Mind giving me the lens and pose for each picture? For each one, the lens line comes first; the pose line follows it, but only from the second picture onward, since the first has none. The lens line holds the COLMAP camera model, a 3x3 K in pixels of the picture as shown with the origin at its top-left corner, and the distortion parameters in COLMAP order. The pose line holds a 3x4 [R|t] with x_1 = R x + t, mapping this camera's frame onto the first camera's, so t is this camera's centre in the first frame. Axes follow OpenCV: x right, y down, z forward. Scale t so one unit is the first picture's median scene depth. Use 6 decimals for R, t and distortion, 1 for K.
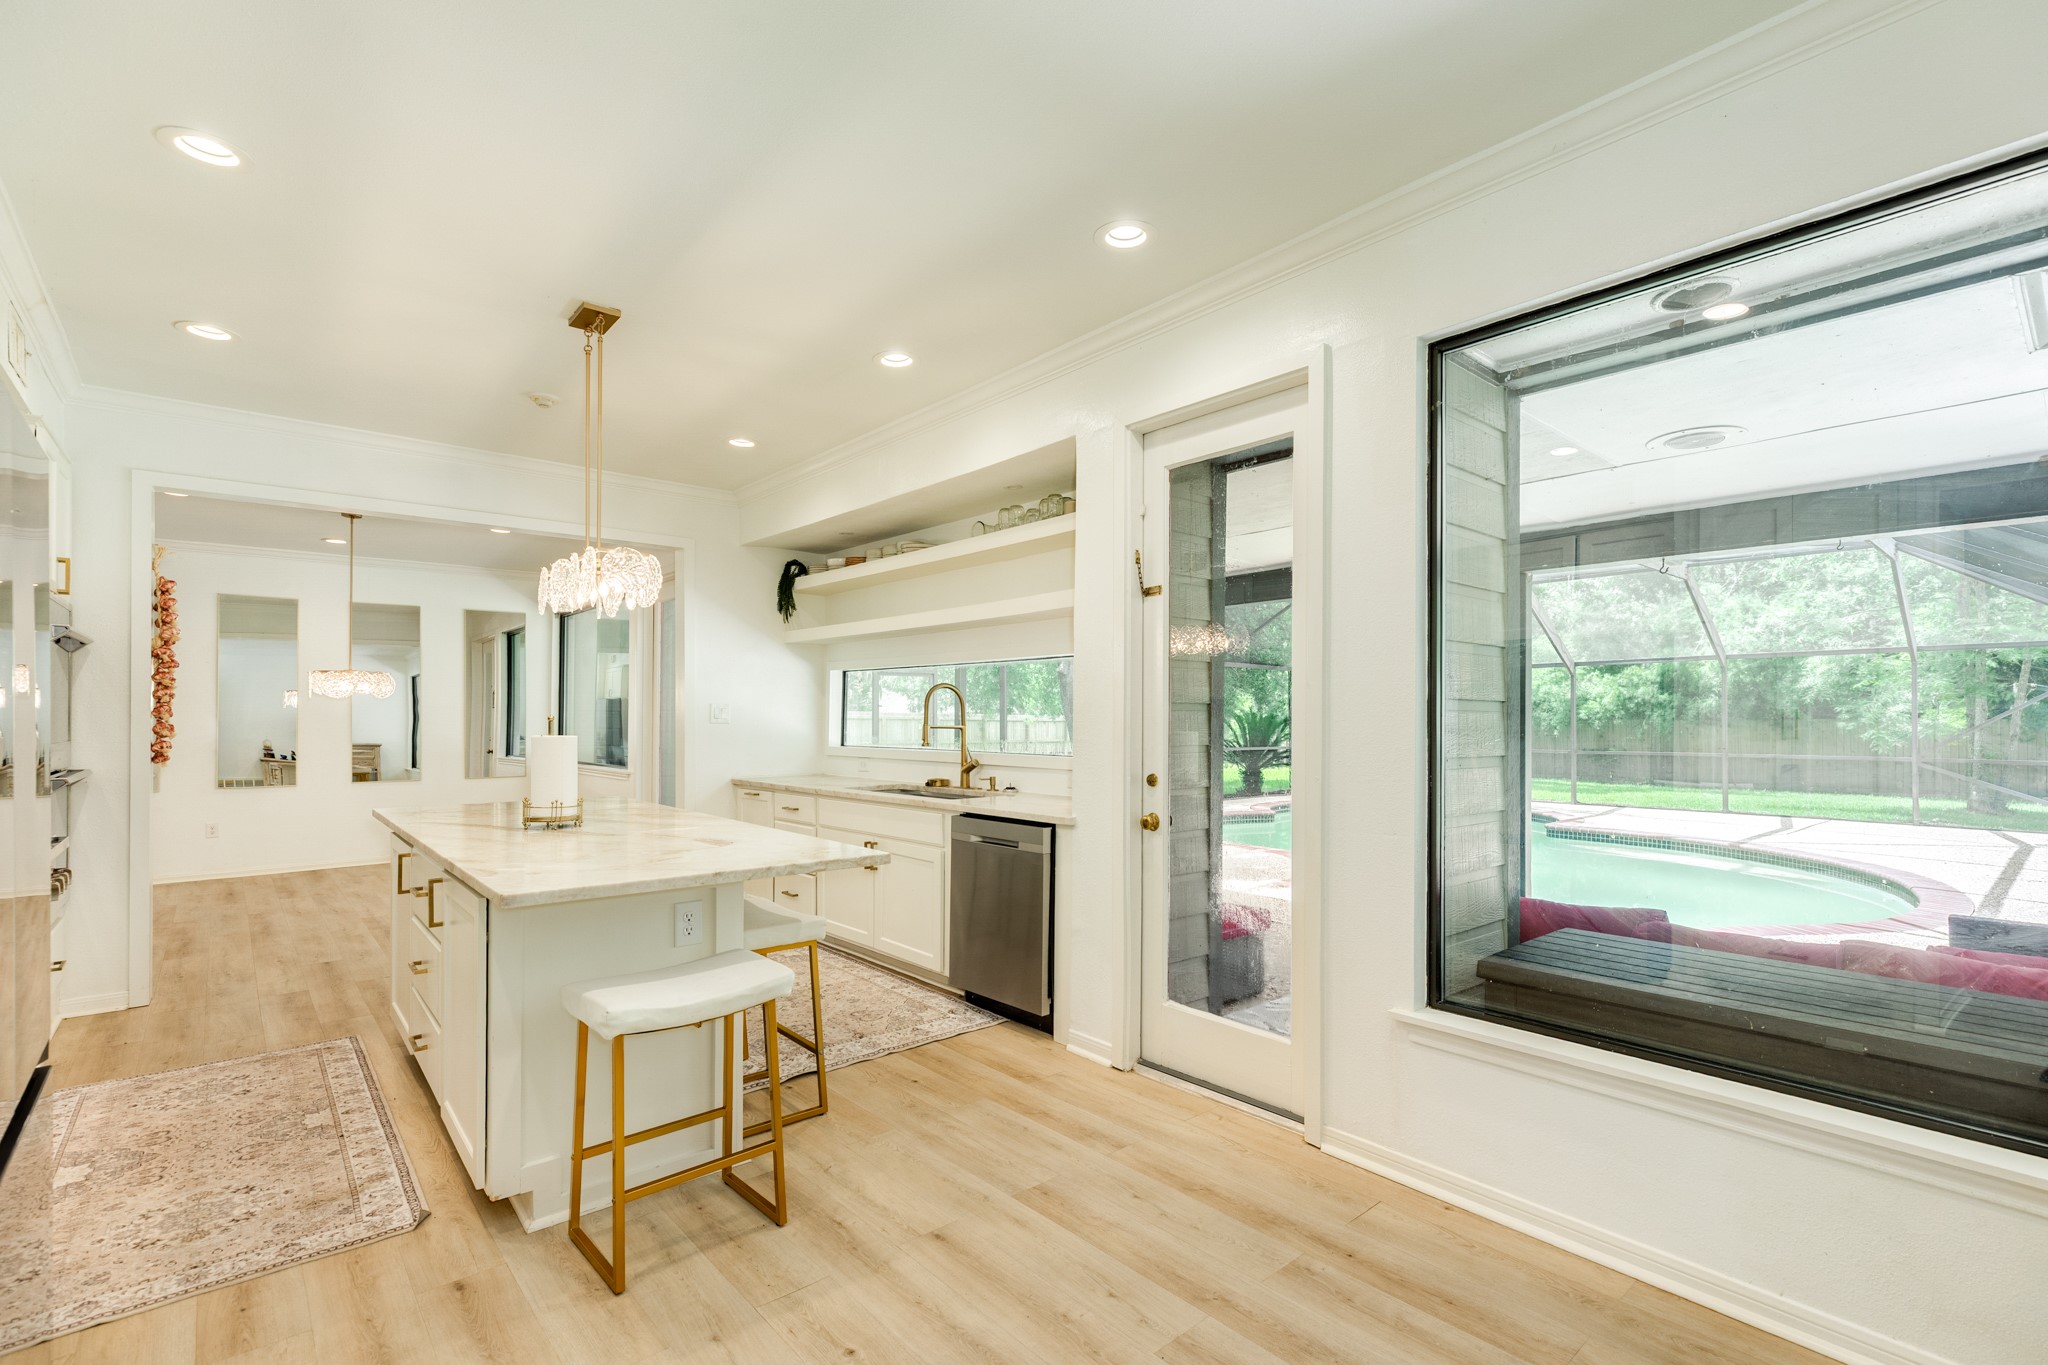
lens RADIAL K [[943.5, 0, 1019.1], [0, 943.5, 694.1], [0, 0, 1]] dist [-0.001275, -0.000238]
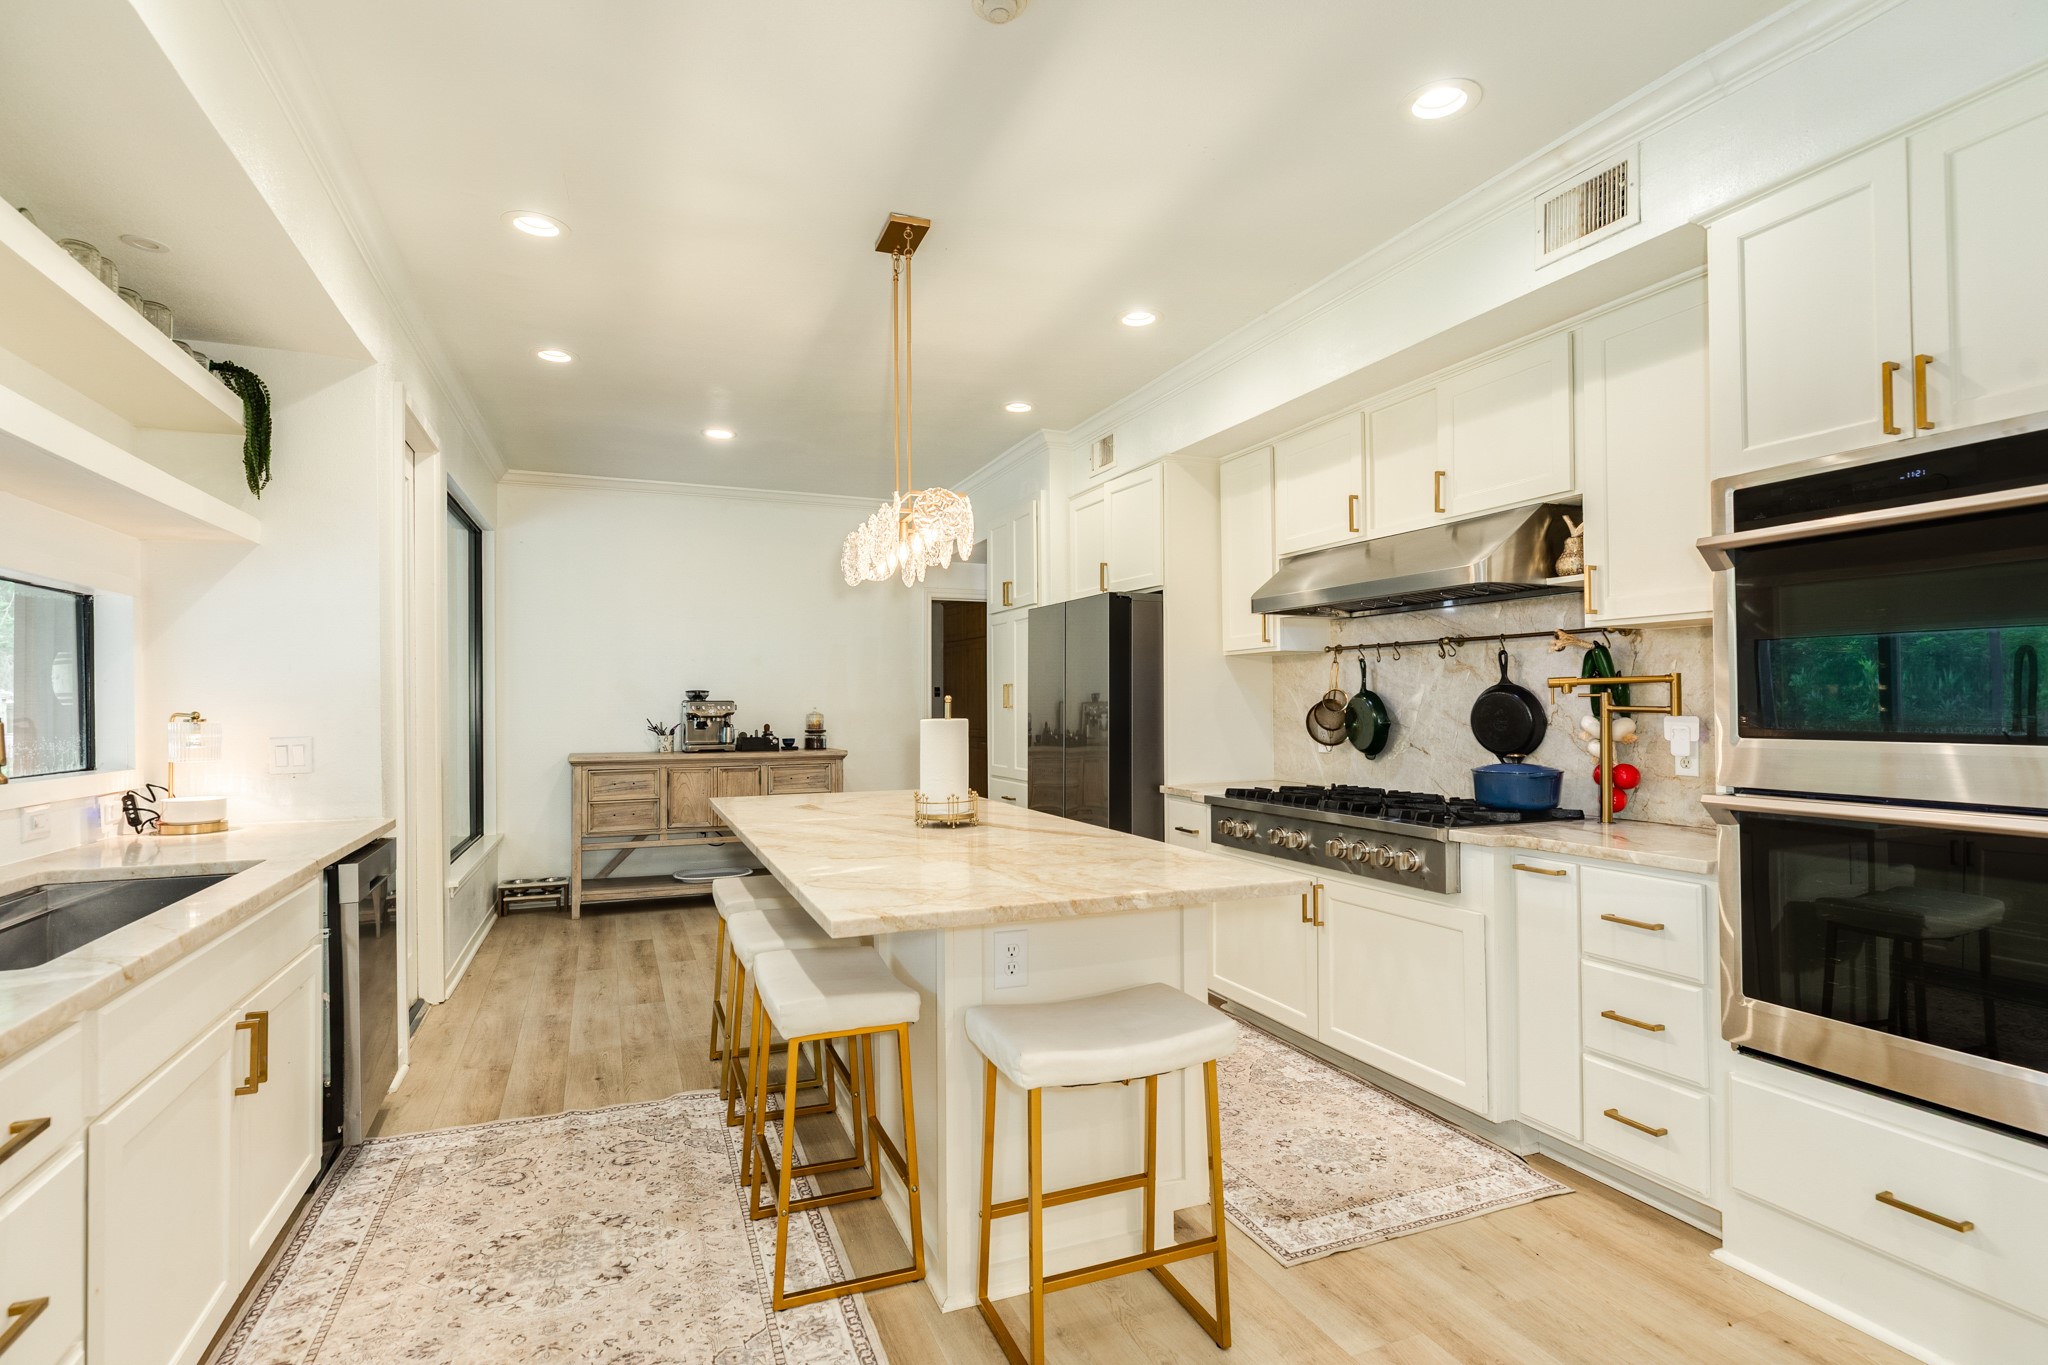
lens RADIAL K [[943.5, 0, 1019.1], [0, 943.5, 694.1], [0, 0, 1]] dist [-0.001275, -0.000238]
pose [[-0.954563, 0.004829, 0.297970, -0.915003], [-0.005131, 0.999454, -0.032636, 0.051192], [-0.297965, -0.032682, -0.954017, 2.036109]]
